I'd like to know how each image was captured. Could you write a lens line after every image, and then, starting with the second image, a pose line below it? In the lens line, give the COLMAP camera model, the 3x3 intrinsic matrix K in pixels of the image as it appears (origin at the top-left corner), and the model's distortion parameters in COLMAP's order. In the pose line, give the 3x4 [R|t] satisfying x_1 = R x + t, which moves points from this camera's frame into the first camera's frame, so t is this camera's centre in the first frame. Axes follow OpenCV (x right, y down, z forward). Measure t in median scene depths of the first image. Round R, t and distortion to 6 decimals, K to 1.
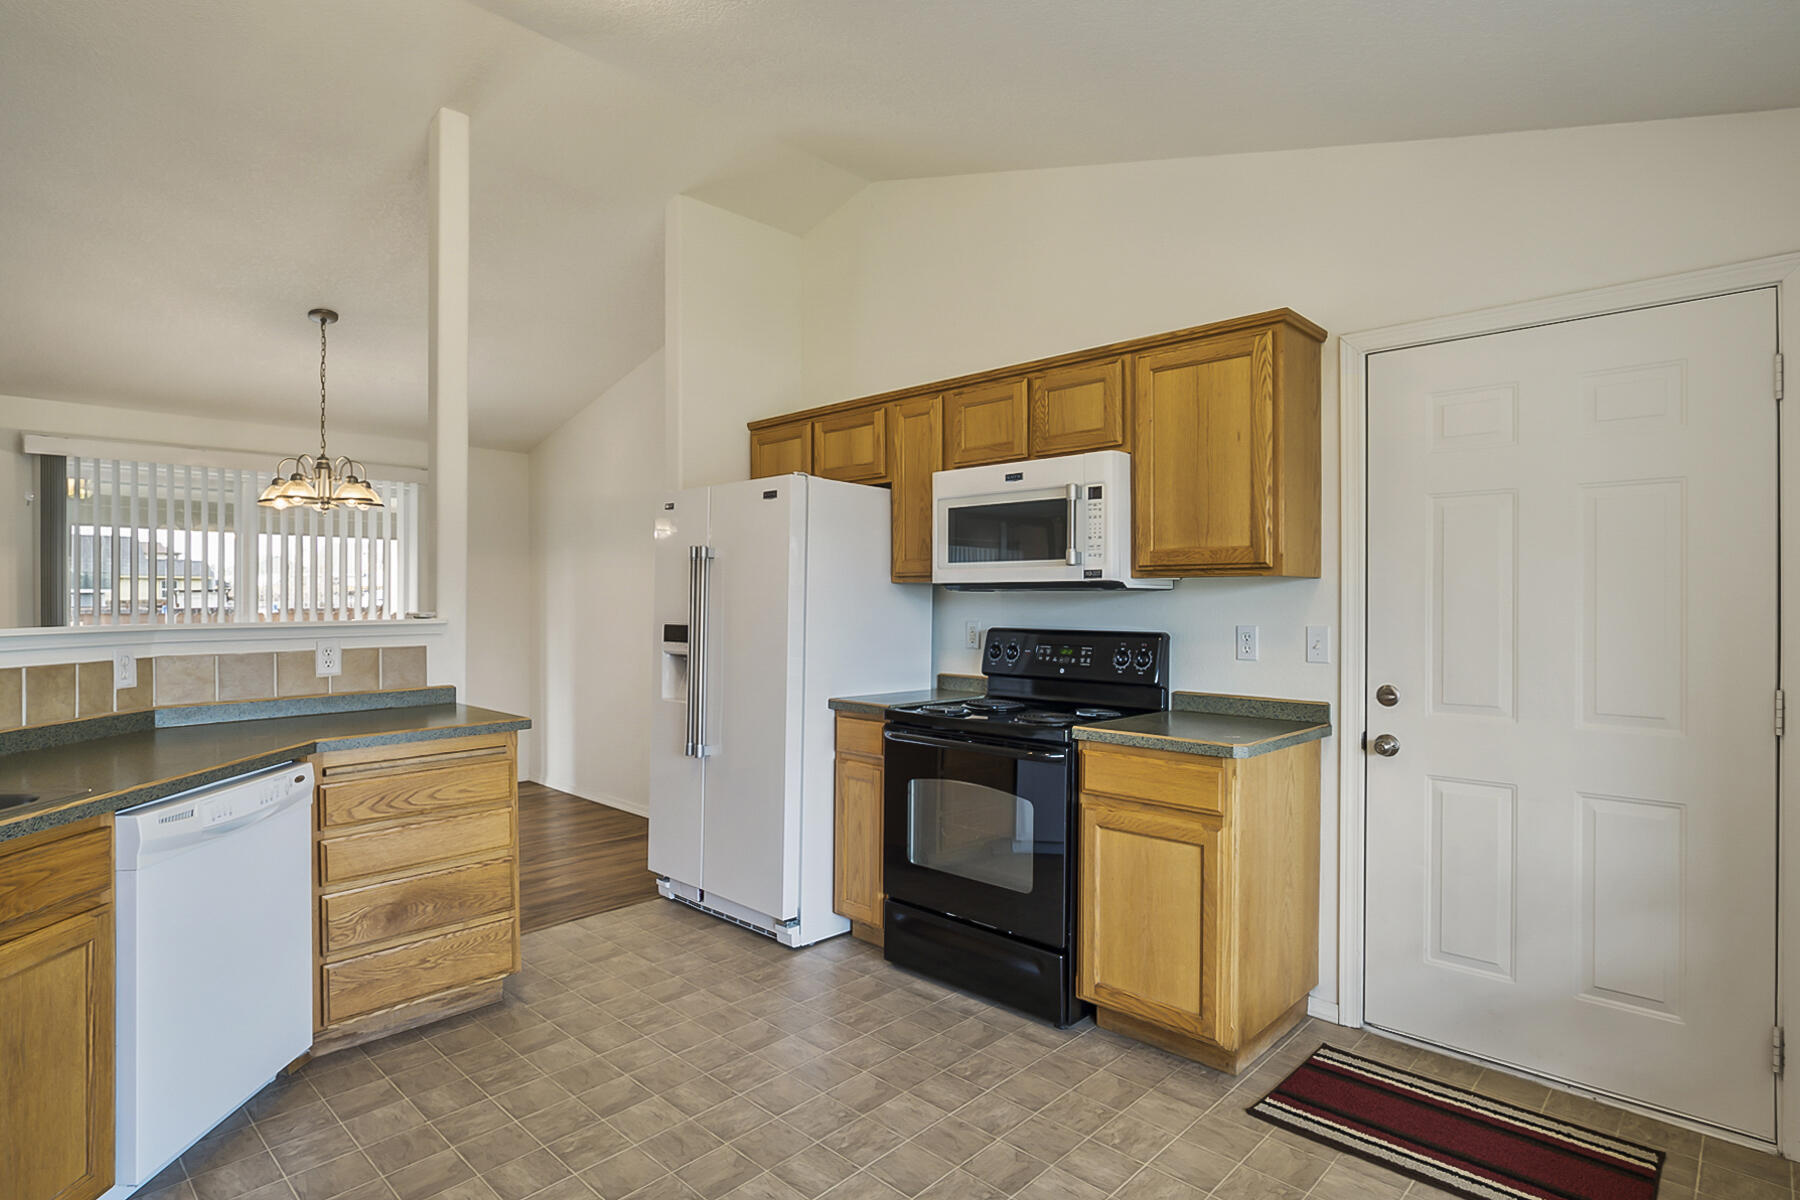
lens RADIAL K [[911.8, 0, 912.0], [0, 911.8, 594.7], [0, 0, 1]] dist [-0.026032, 0.016660]
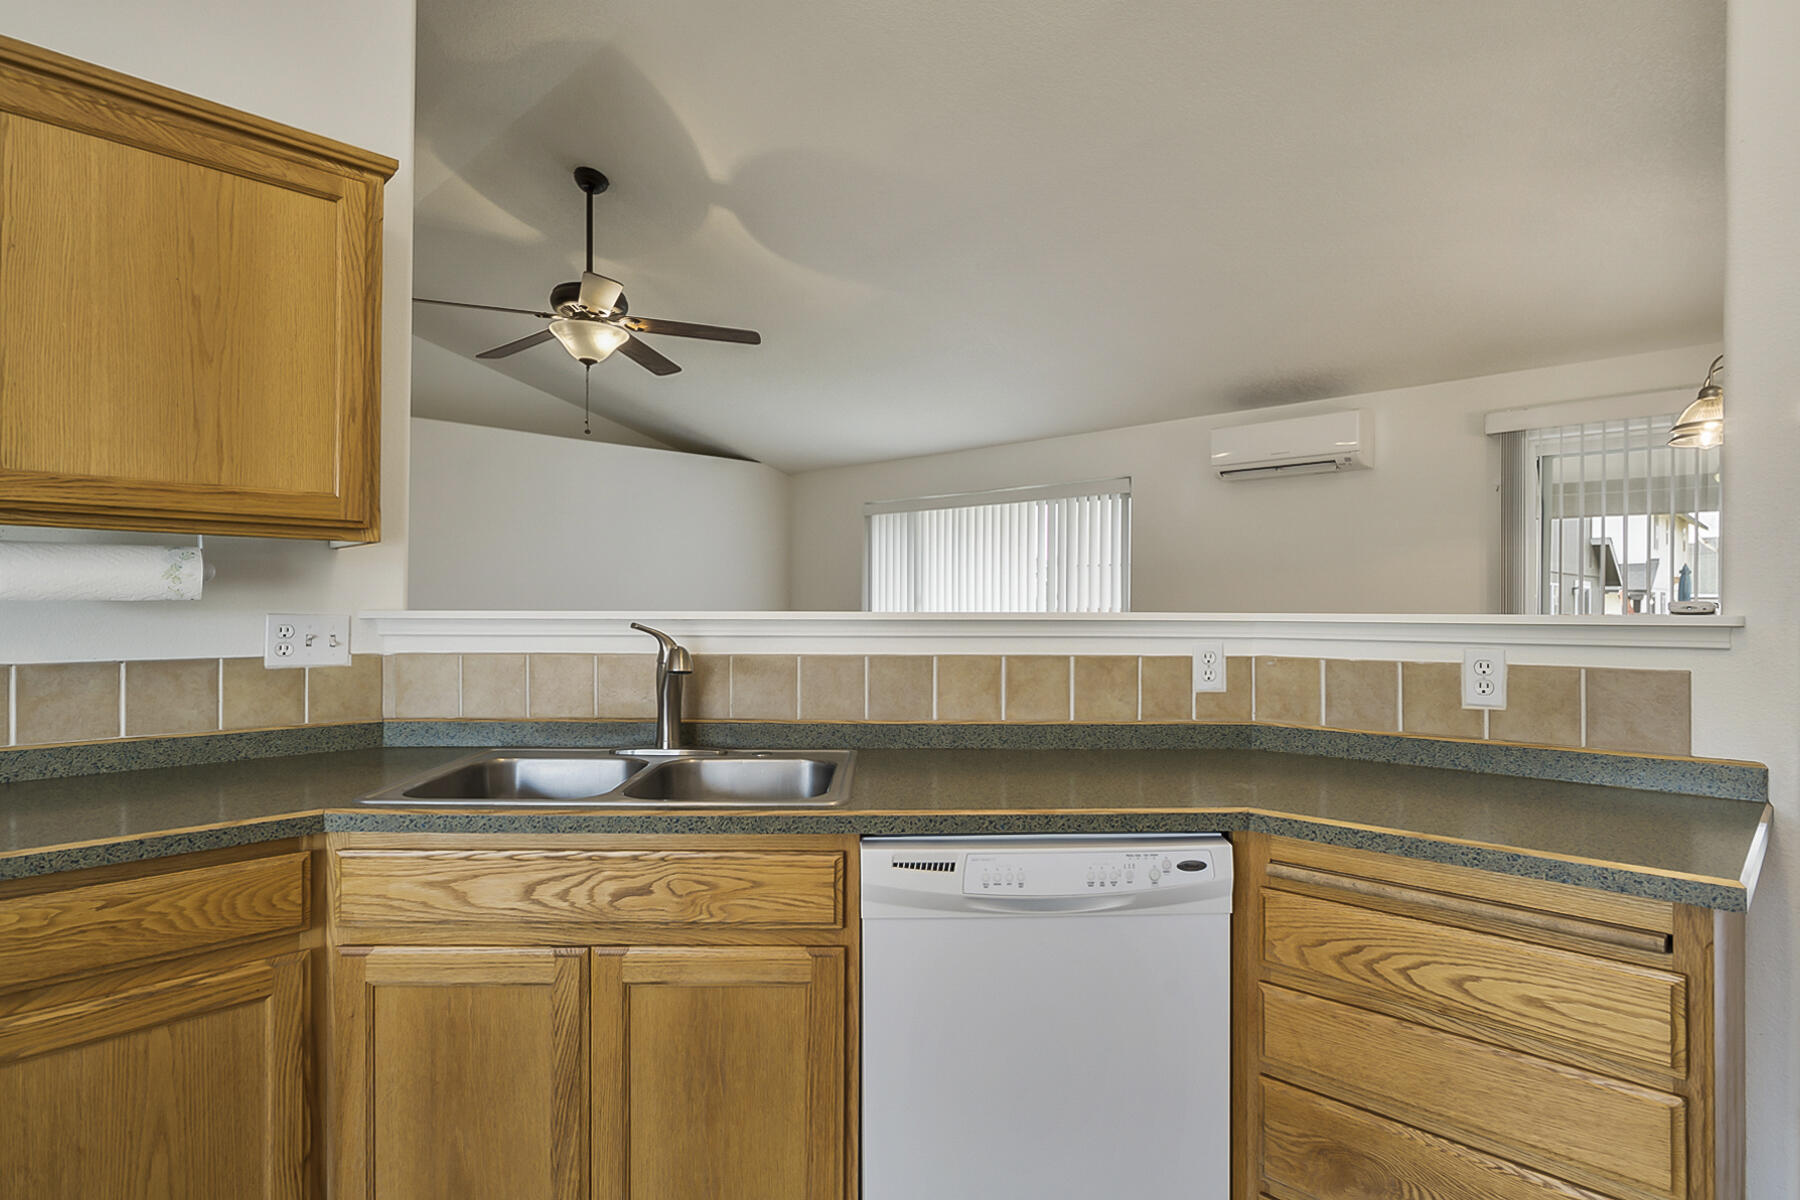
lens RADIAL K [[935.2, 0, 897.2], [0, 935.2, 602.5], [0, 0, 1]] dist [-0.010209, 0.001511]
pose [[-0.027611, 0.001946, -0.999617, -0.037380], [0.002901, 0.999994, 0.001866, 0.021927], [0.999615, -0.002849, -0.027617, 0.757738]]
